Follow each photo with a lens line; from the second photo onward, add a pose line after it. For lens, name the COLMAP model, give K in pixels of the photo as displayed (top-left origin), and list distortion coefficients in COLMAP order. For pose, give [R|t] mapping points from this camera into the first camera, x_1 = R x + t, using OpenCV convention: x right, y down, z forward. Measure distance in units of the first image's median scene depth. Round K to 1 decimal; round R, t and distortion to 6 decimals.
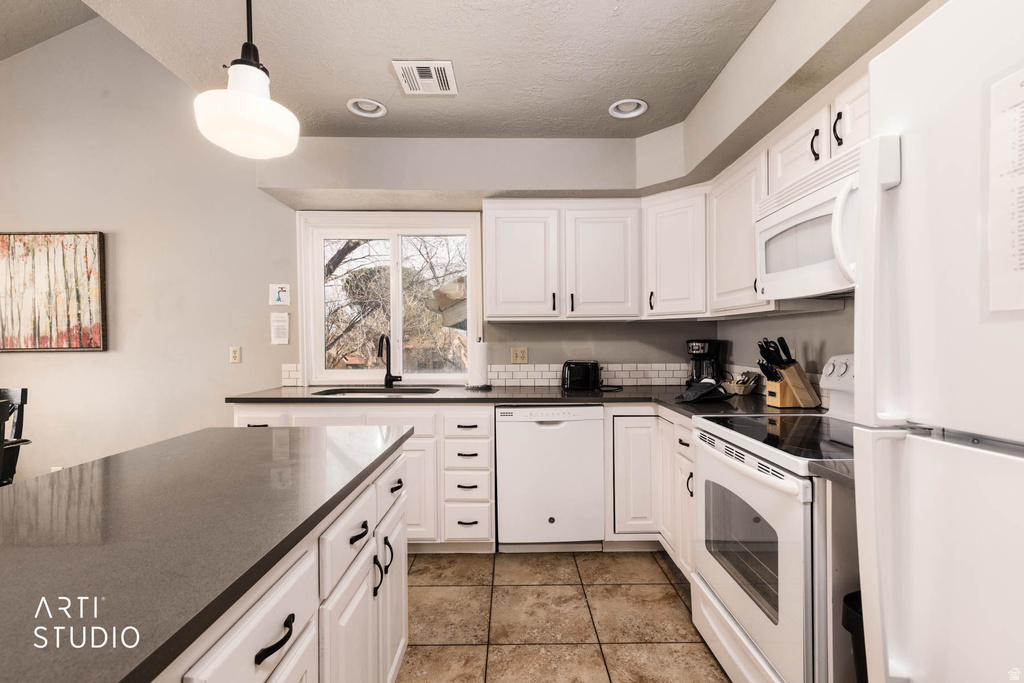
lens RADIAL K [[460.4, 0, 516.3], [0, 460.4, 342.7], [0, 0, 1]] dist [0.013487, -0.002394]
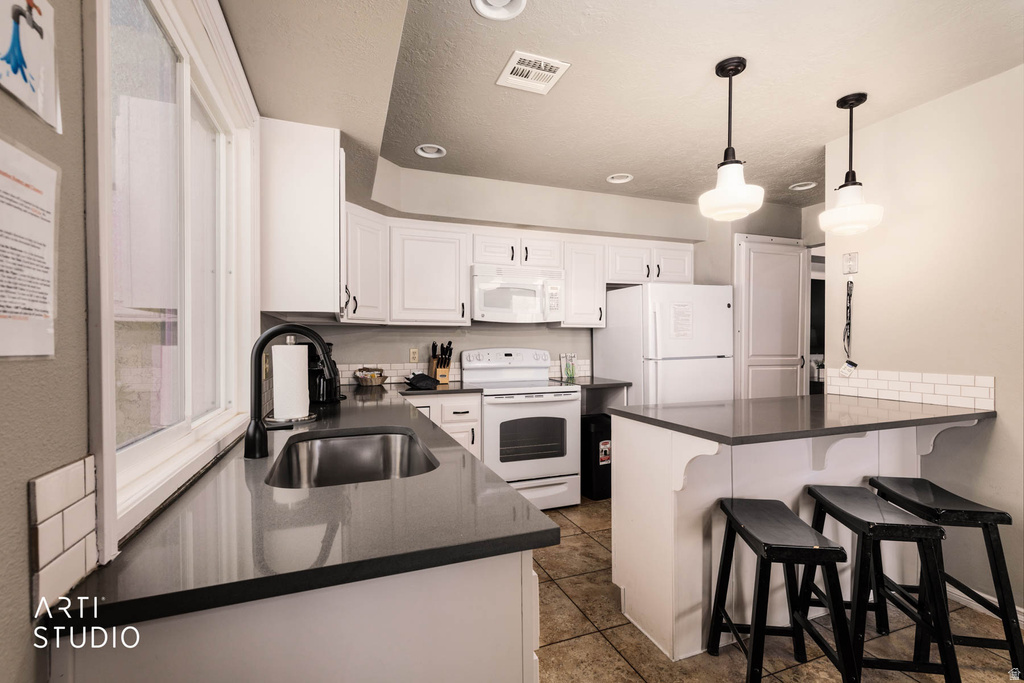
lens RADIAL K [[460.4, 0, 521.5], [0, 460.4, 342.5], [0, 0, 1]] dist [0.013487, -0.002394]
pose [[-0.356027, 0.004009, 0.934467, -0.729203], [0.009529, 0.999954, -0.000660, -0.002498], [-0.934427, 0.008670, -0.356049, 0.910296]]
